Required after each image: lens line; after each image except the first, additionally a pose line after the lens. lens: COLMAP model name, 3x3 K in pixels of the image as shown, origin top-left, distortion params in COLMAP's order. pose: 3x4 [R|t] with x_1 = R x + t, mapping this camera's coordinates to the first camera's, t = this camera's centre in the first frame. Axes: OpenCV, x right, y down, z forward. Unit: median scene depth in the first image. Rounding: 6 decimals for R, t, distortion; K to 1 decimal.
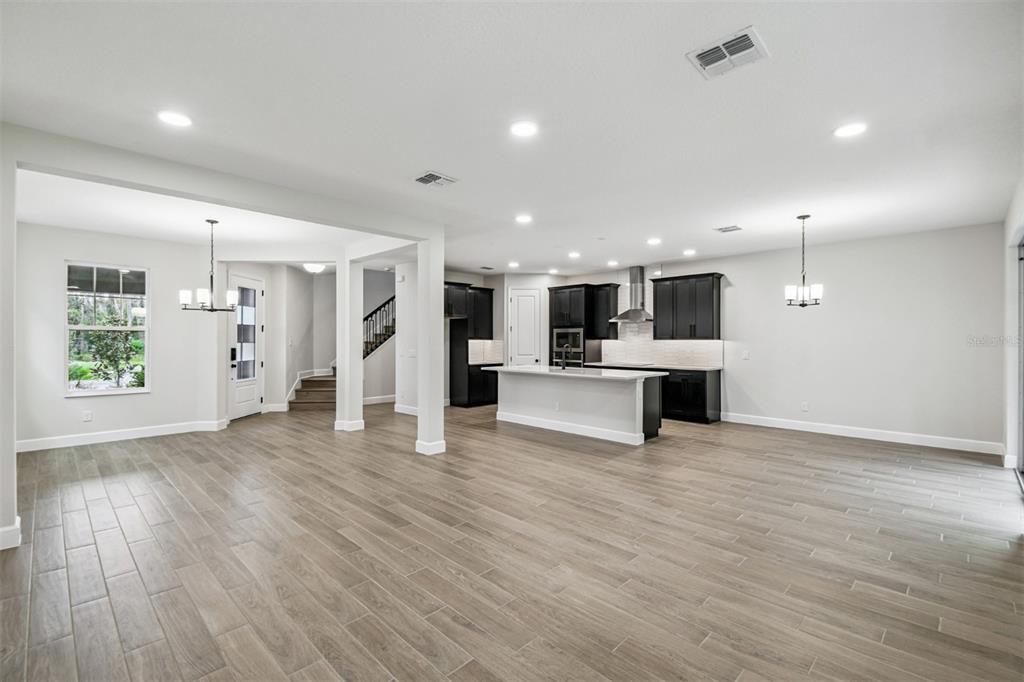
lens RADIAL K [[453.2, 0, 514.1], [0, 453.2, 335.7], [0, 0, 1]] dist [0.034110, -0.017320]
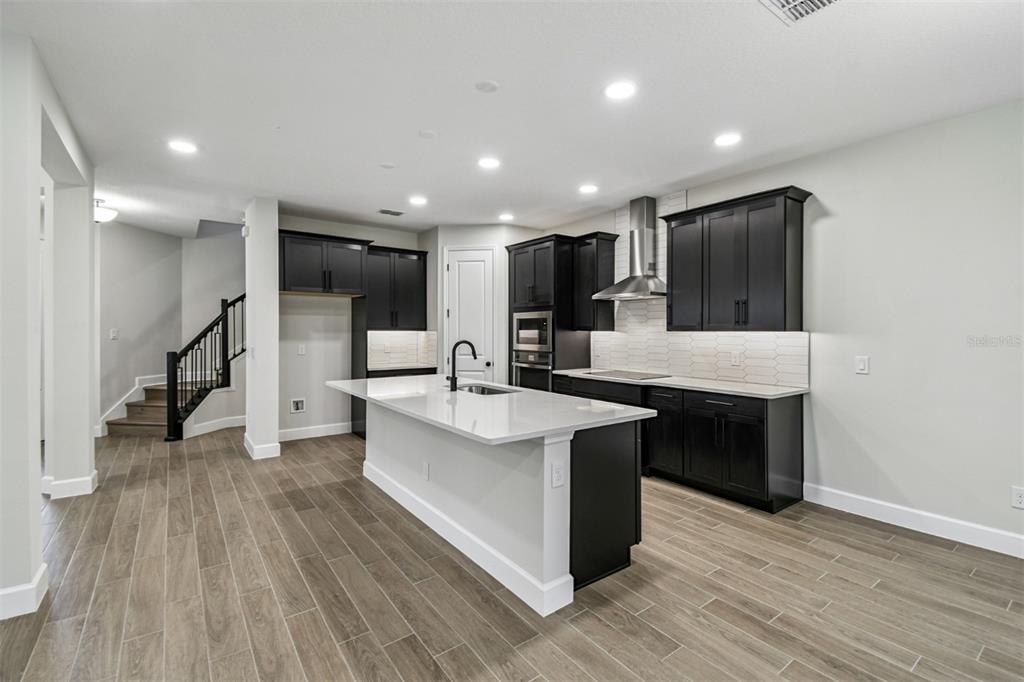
lens RADIAL K [[453.2, 0, 515.5], [0, 453.2, 331.1], [0, 0, 1]] dist [0.034110, -0.017320]
pose [[0.987495, 0.001691, -0.157641, 0.231287], [0.000096, 0.999936, 0.011327, 0.003588], [0.157650, -0.011200, 0.987432, 0.479979]]
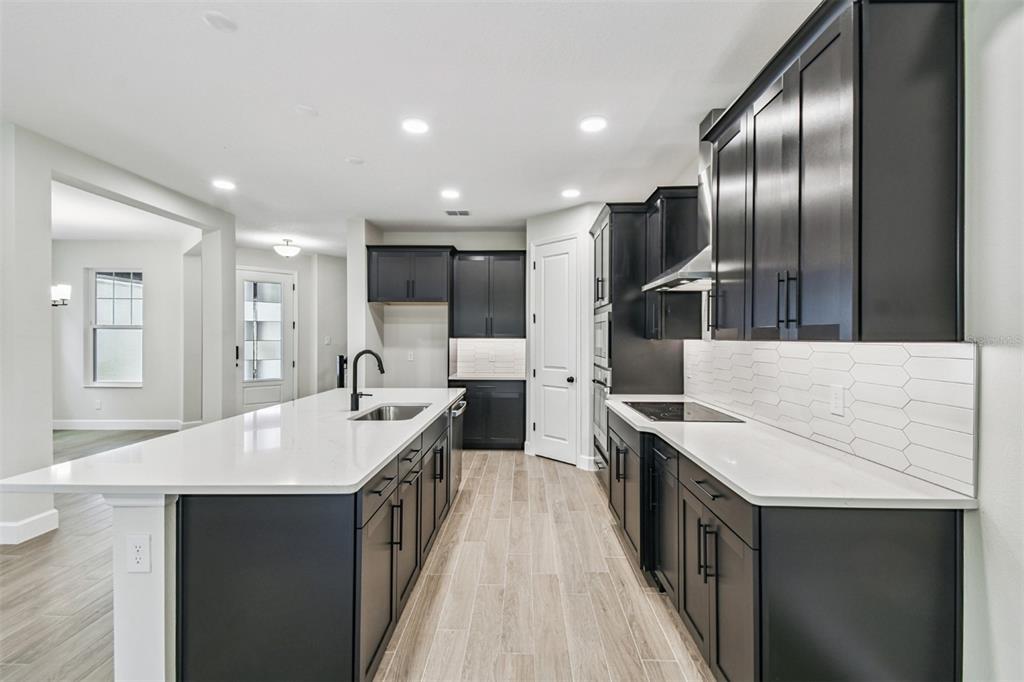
lens RADIAL K [[453.2, 0, 510.5], [0, 453.2, 342.3], [0, 0, 1]] dist [0.034110, -0.017320]
pose [[0.676234, 0.008680, -0.736636, 0.467732], [0.005847, 0.999836, 0.017149, 0.005400], [0.736664, -0.015904, 0.676072, 0.753624]]
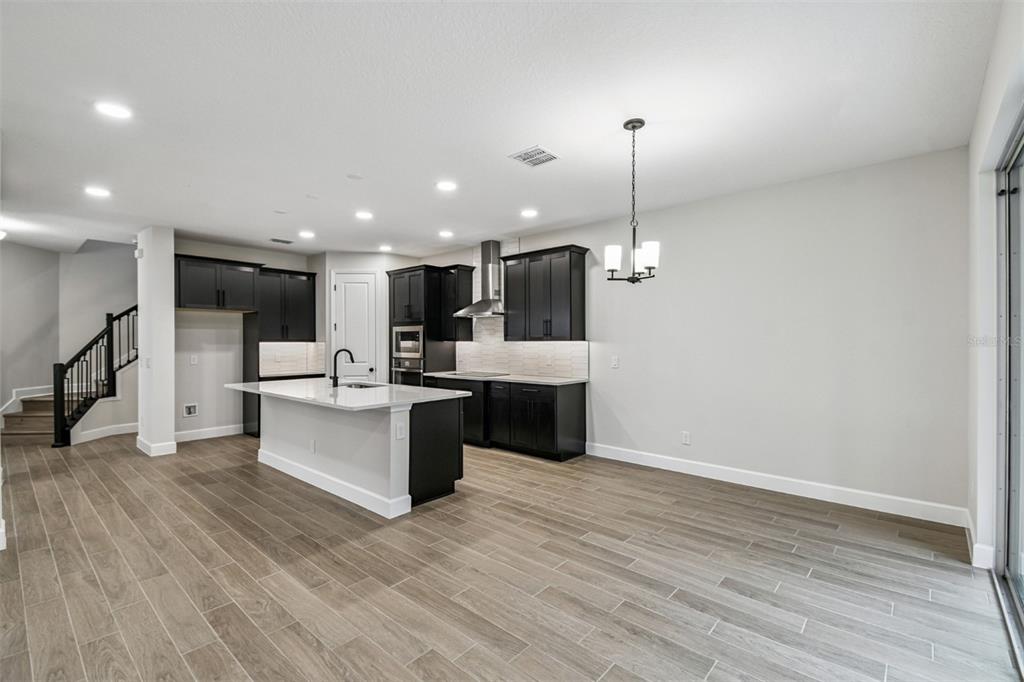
lens RADIAL K [[453.2, 0, 514.3], [0, 453.2, 337.5], [0, 0, 1]] dist [0.034110, -0.017320]
pose [[0.998658, -0.004512, 0.051589, 0.306066], [0.004392, 0.999987, 0.002426, 0.002213], [-0.051599, -0.002196, 0.998665, 0.299199]]
